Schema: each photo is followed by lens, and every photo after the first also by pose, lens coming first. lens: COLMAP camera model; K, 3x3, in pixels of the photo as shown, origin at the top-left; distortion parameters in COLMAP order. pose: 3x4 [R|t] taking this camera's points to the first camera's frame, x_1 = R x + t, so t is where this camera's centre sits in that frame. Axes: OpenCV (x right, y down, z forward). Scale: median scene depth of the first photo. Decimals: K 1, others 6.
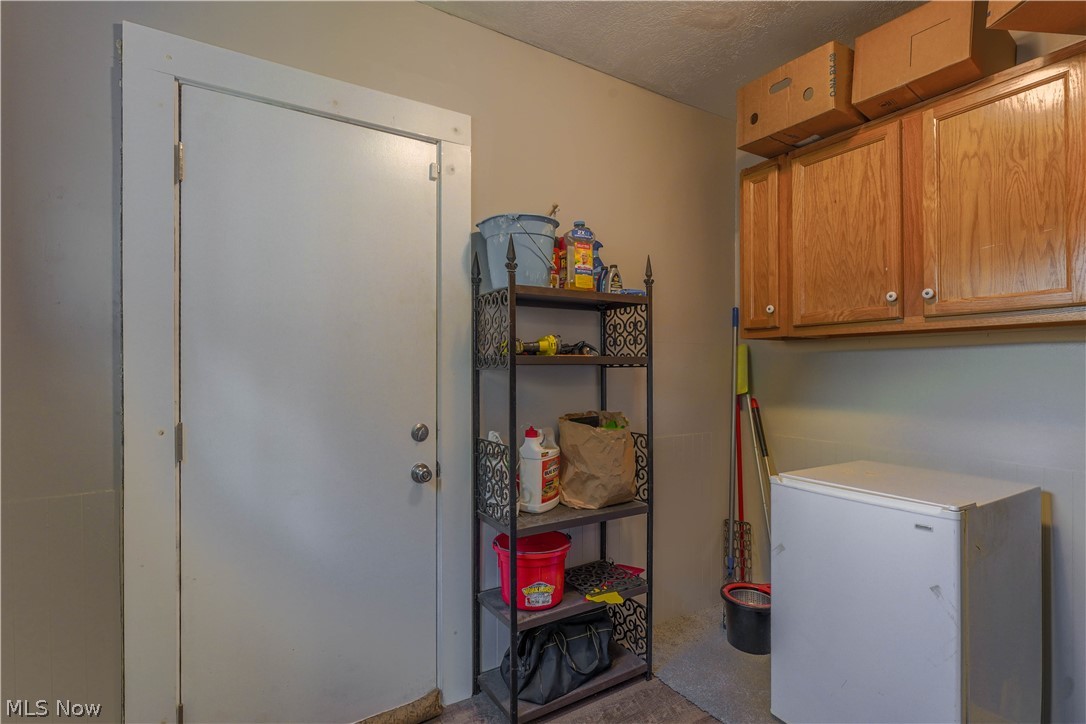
lens RADIAL K [[499.0, 0, 543.0], [0, 499.0, 362.0], [0, 0, 1]] dist [-0.013347, 0.000021]
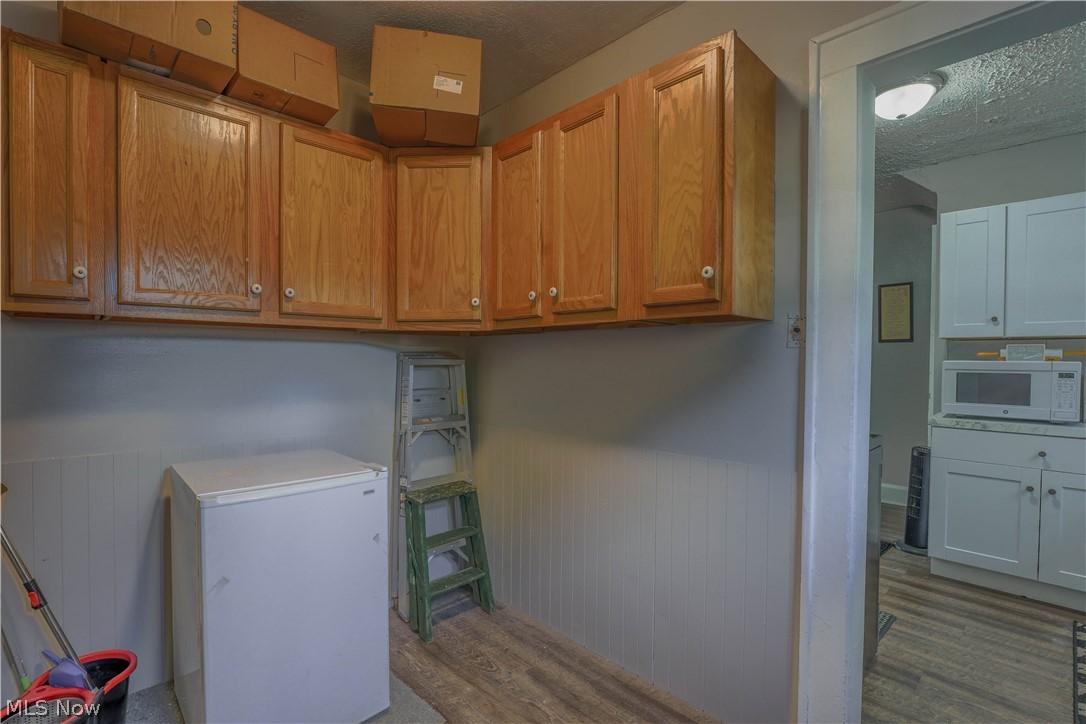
lens RADIAL K [[499.0, 0, 543.0], [0, 499.0, 362.0], [0, 0, 1]] dist [-0.013347, 0.000021]
pose [[-0.180656, 0.000755, 0.983546, -0.389136], [-0.018547, 0.999819, -0.004174, 0.009100], [-0.983371, -0.018996, -0.180609, 0.608917]]
